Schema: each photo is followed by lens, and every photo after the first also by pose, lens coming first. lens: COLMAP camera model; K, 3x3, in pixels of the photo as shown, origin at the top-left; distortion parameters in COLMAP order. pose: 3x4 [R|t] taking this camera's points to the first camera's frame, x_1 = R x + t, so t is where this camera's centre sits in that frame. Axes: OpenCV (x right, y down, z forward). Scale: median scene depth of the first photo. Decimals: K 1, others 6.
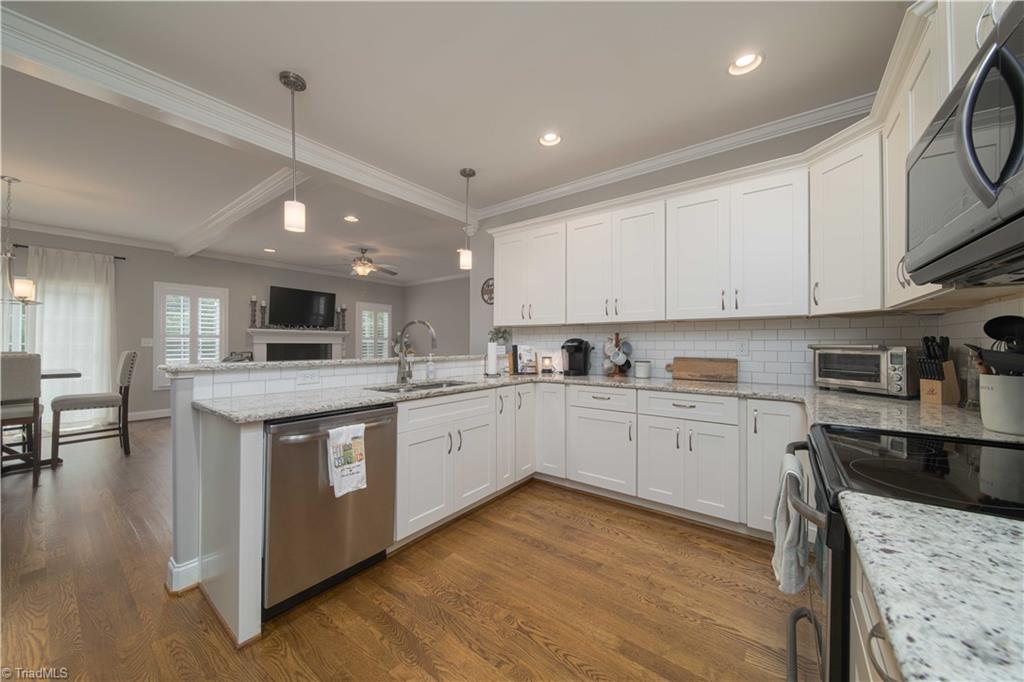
lens RADIAL K [[365.9, 0, 506.4], [0, 365.9, 342.1], [0, 0, 1]] dist [-0.000158, -0.000047]
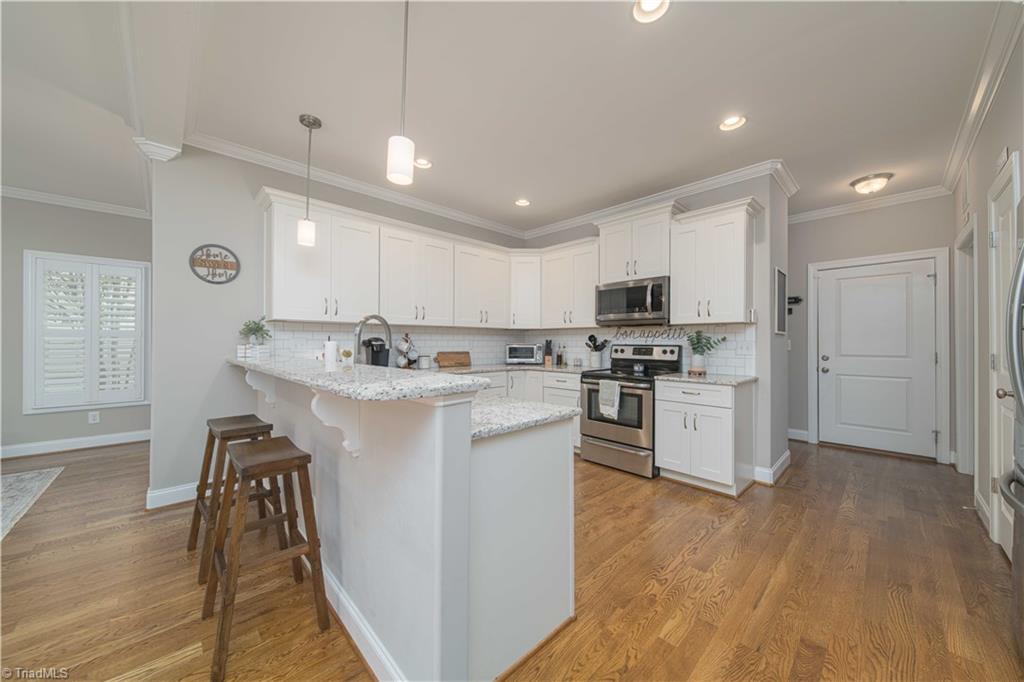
lens RADIAL K [[365.9, 0, 506.6], [0, 365.9, 343.1], [0, 0, 1]] dist [-0.000158, -0.000047]
pose [[0.157047, 0.000227, 0.987591, -1.068412], [-0.004114, 0.999991, 0.000425, 0.005929], [-0.987583, -0.004130, 0.157047, 0.621959]]
